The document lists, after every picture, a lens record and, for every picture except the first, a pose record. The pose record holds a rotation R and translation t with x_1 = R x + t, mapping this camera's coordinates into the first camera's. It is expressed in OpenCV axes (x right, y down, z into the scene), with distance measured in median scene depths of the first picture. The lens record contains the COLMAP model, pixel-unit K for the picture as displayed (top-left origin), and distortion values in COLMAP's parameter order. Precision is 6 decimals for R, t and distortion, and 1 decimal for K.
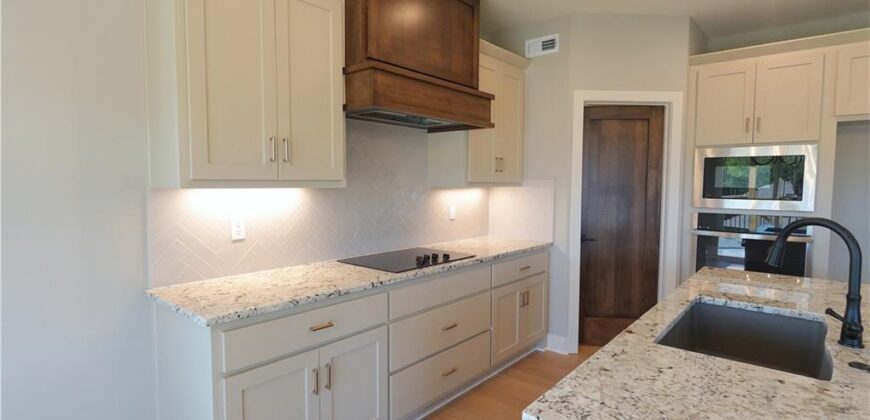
lens RADIAL K [[437.8, 0, 431.4], [0, 437.8, 212.2], [0, 0, 1]] dist [-0.003781, -0.002058]
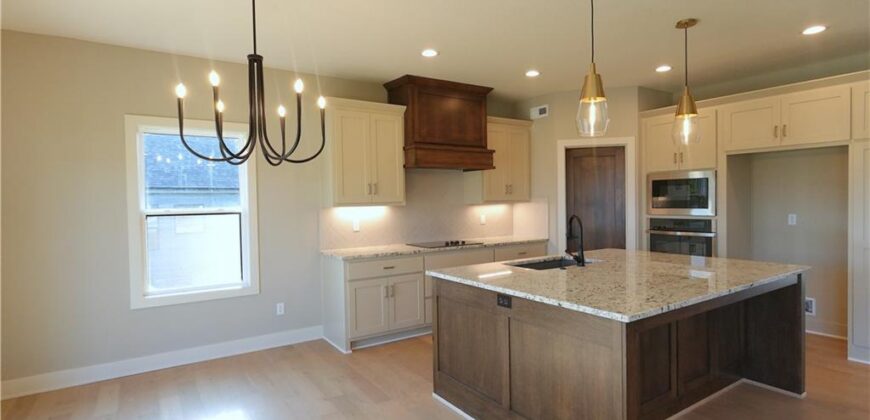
lens RADIAL K [[437.8, 0, 433.3], [0, 437.8, 215.5], [0, 0, 1]] dist [-0.003781, -0.002058]
pose [[0.961754, -0.012896, -0.273610, 0.383756], [0.003335, 0.999368, -0.035381, 0.050273], [0.273893, 0.033116, 0.961190, -0.722987]]
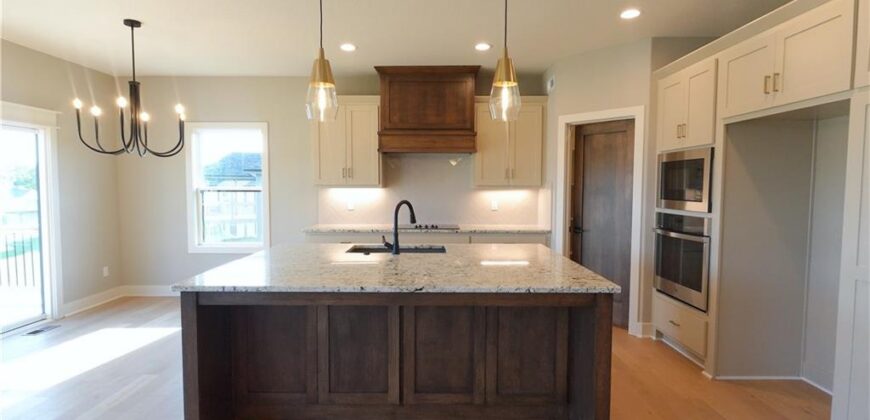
lens RADIAL K [[437.8, 0, 432.7], [0, 437.8, 205.5], [0, 0, 1]] dist [-0.003781, -0.002058]
pose [[0.645688, 0.031451, -0.762954, 1.311382], [-0.052253, 0.998629, -0.003056, 0.020219], [0.761812, 0.041840, 0.646446, -0.170630]]
